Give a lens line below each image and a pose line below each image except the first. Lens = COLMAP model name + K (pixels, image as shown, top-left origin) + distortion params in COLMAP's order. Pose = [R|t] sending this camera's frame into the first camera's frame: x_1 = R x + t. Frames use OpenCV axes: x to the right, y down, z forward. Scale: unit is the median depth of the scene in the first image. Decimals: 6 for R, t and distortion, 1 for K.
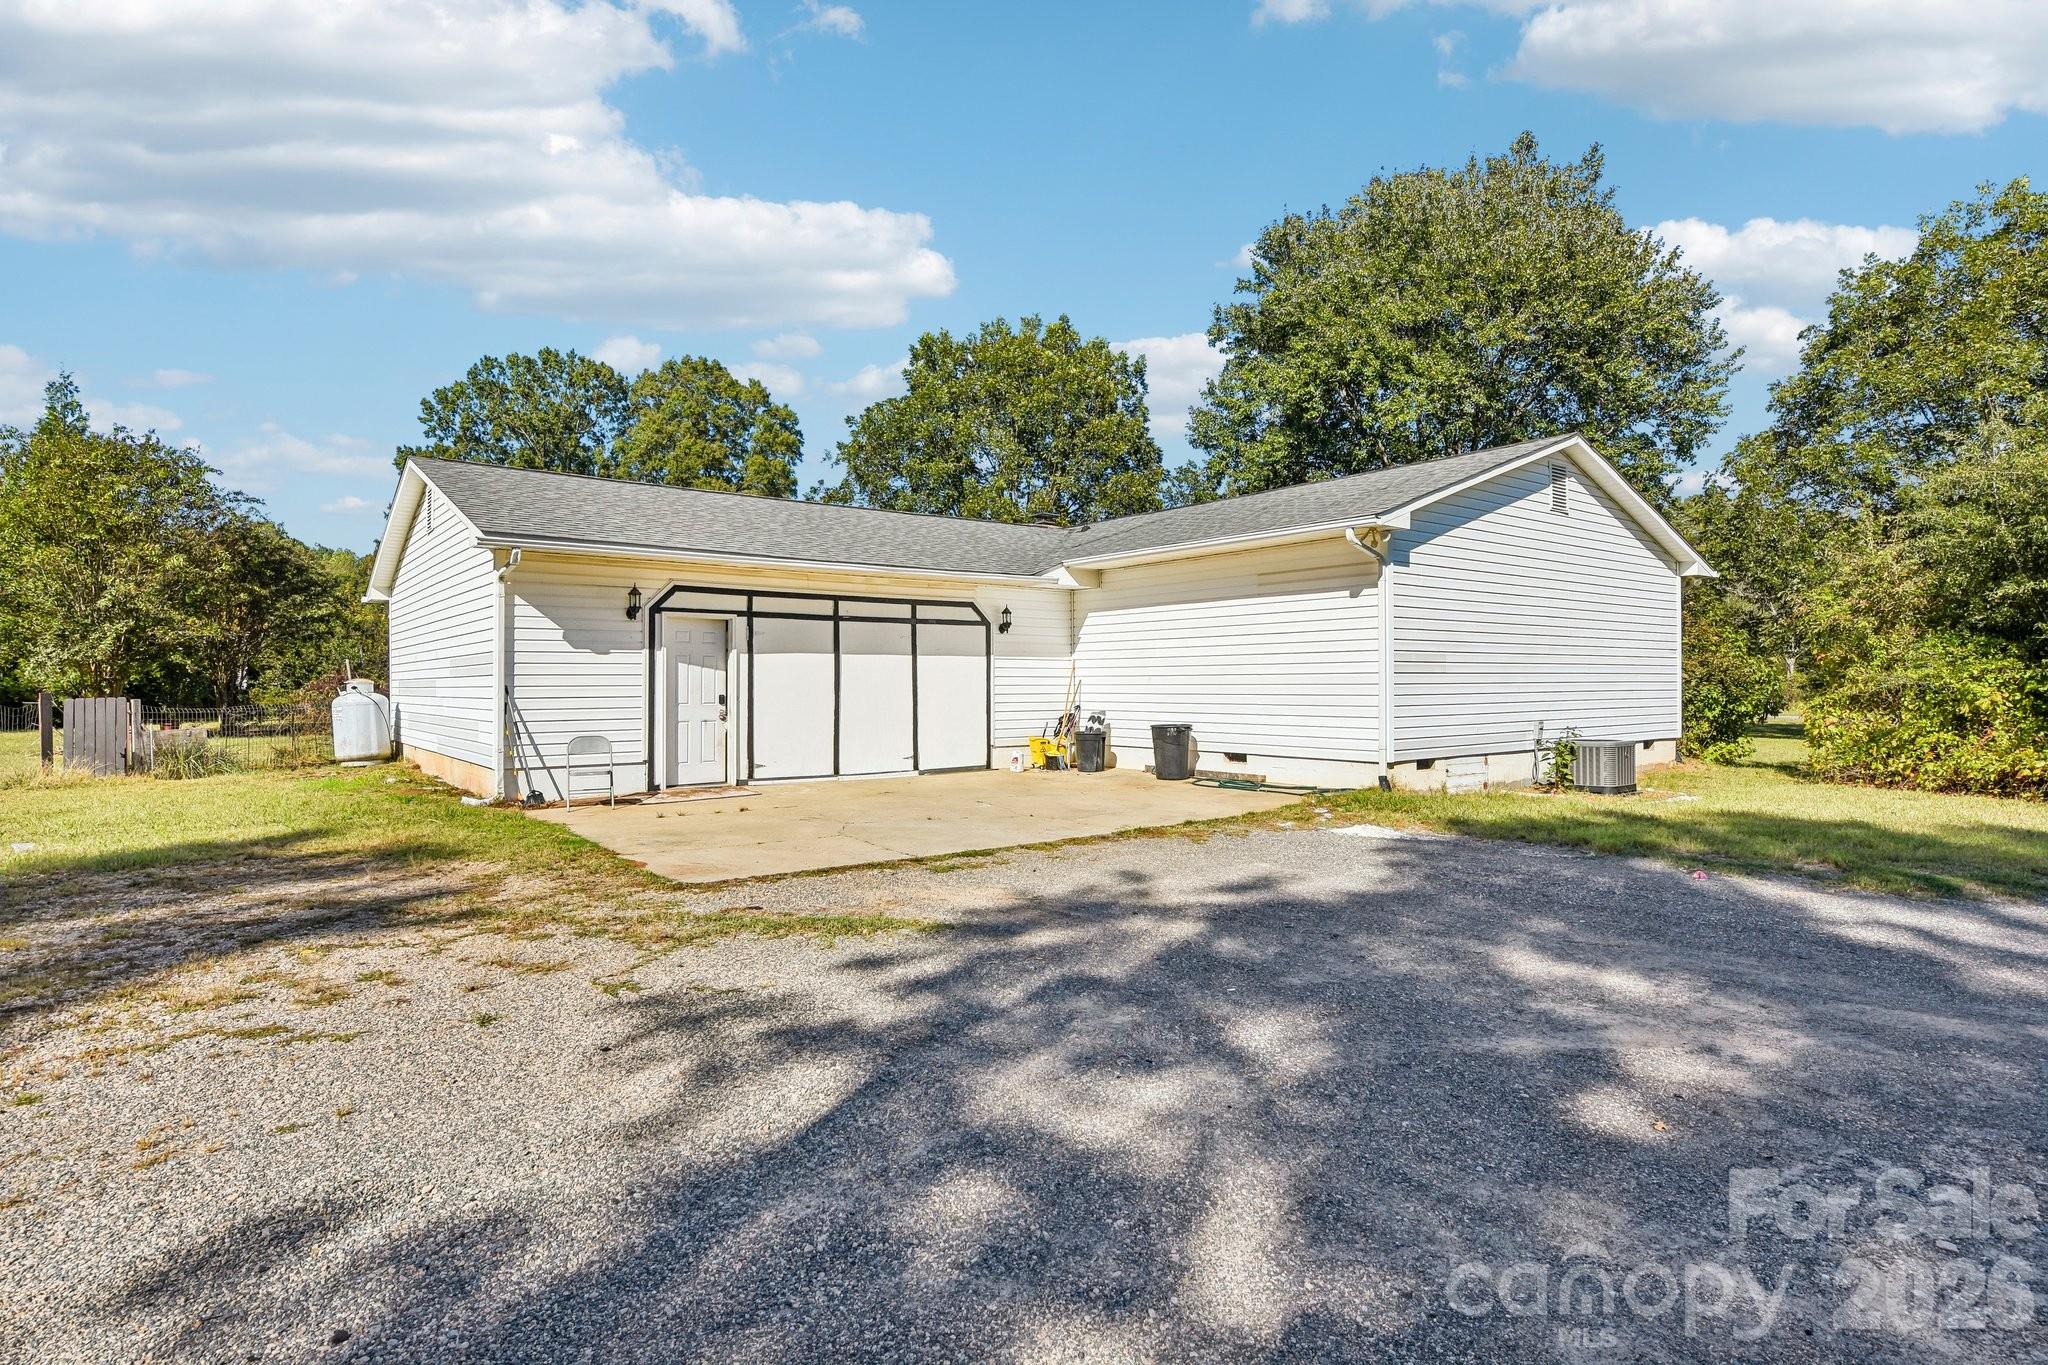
lens RADIAL K [[1091.7, 0, 1024.6], [0, 1091.7, 685.0], [0, 0, 1]] dist [0.001379, -0.000028]
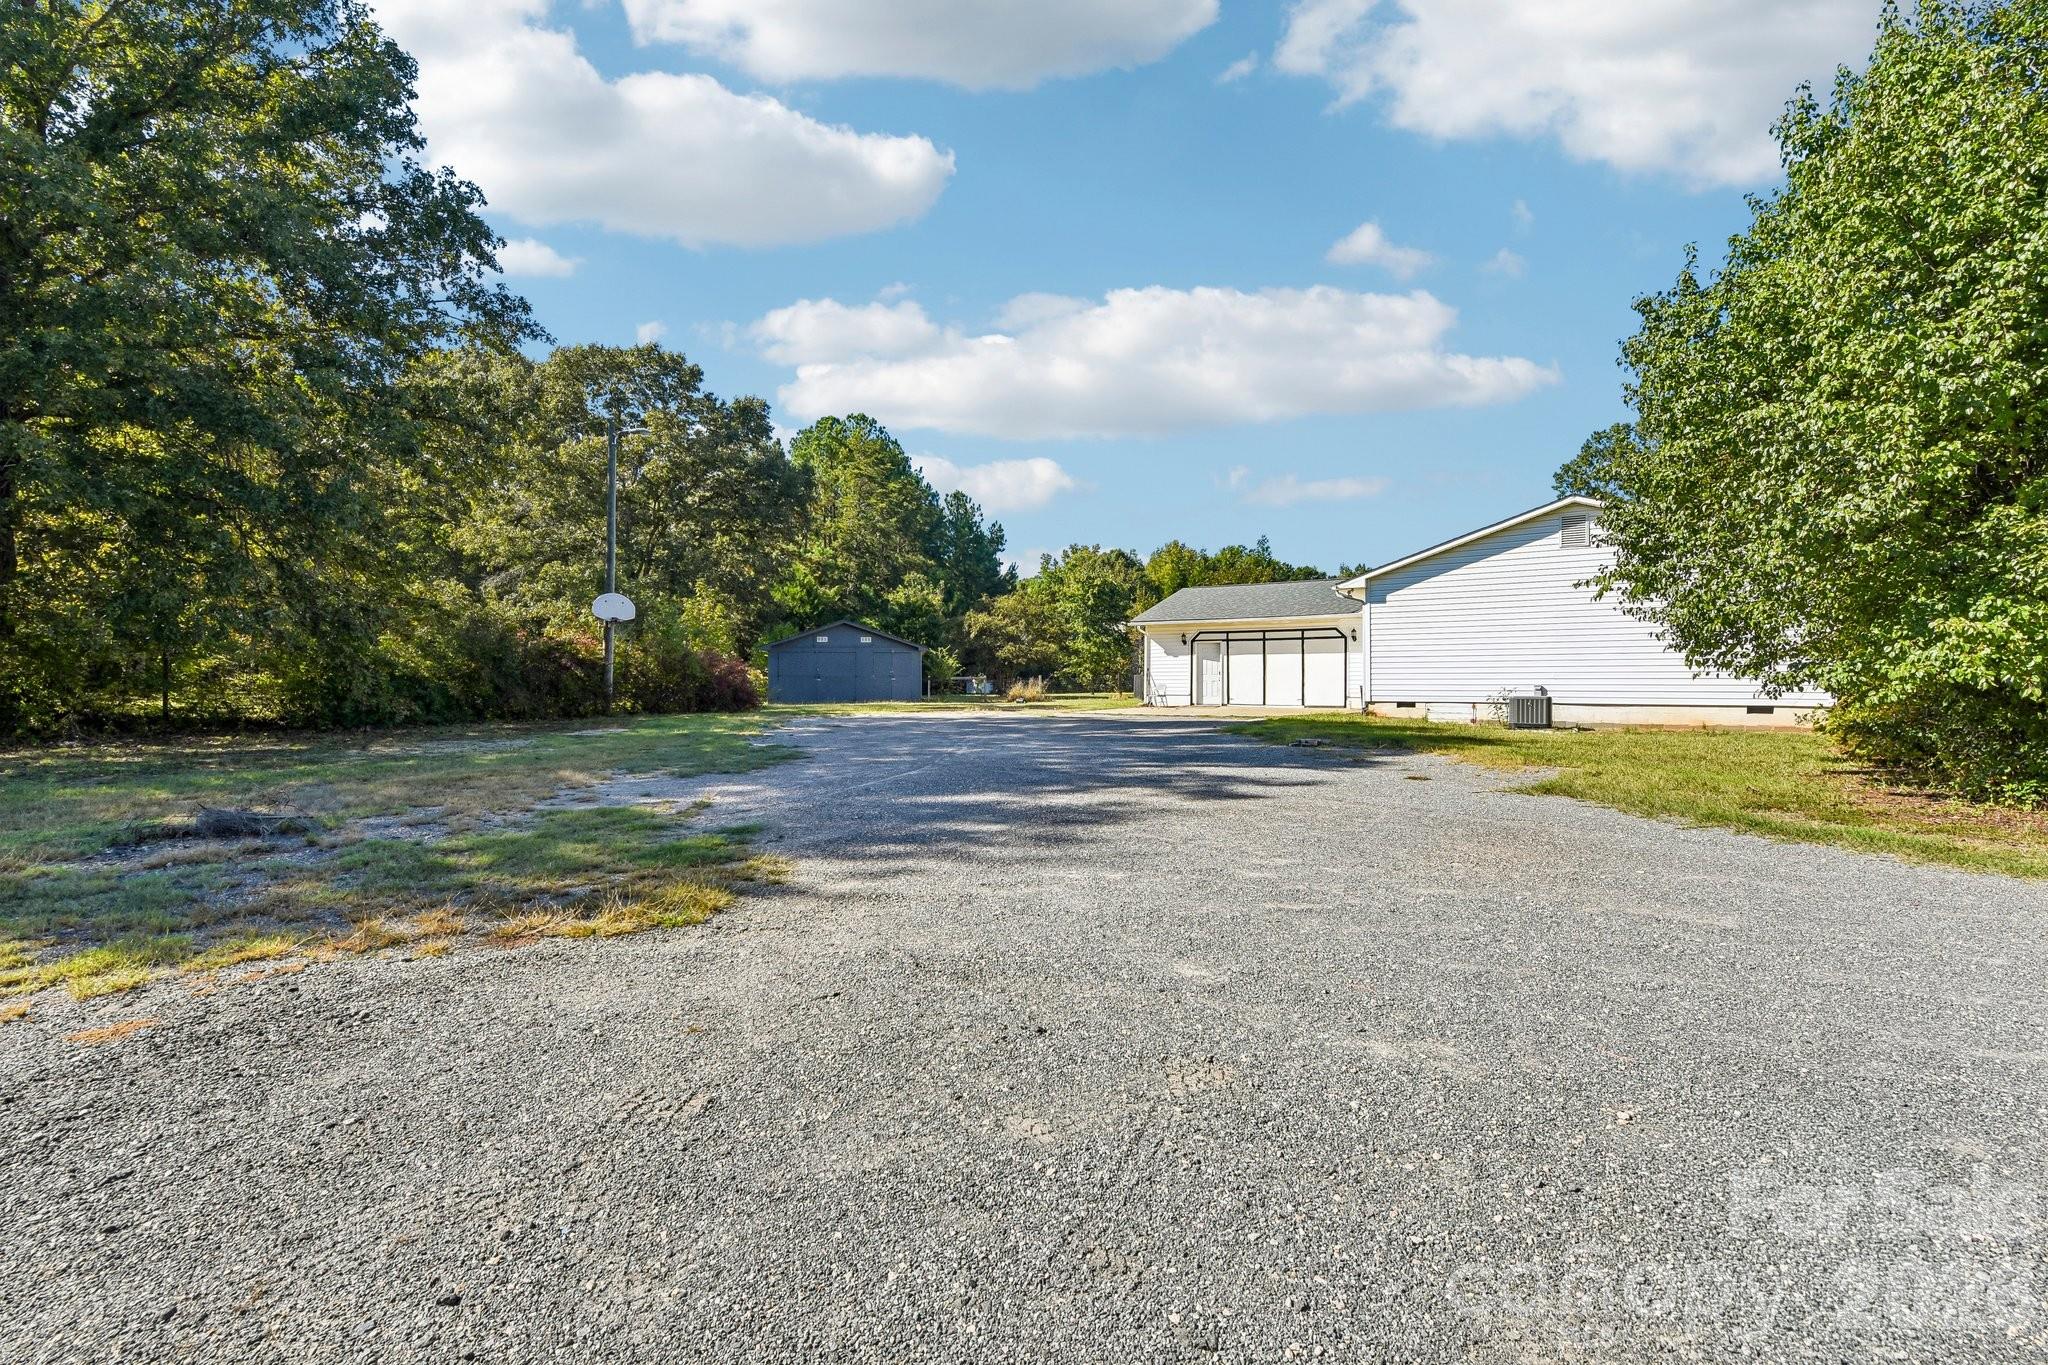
lens RADIAL K [[1091.7, 0, 1025.2], [0, 1091.7, 682.4], [0, 0, 1]] dist [0.001379, -0.000028]
pose [[0.282691, -0.000649, -0.959211, 1.871074], [-0.002158, 0.999997, -0.001312, 0.035096], [0.959208, 0.002441, 0.282689, -0.165388]]
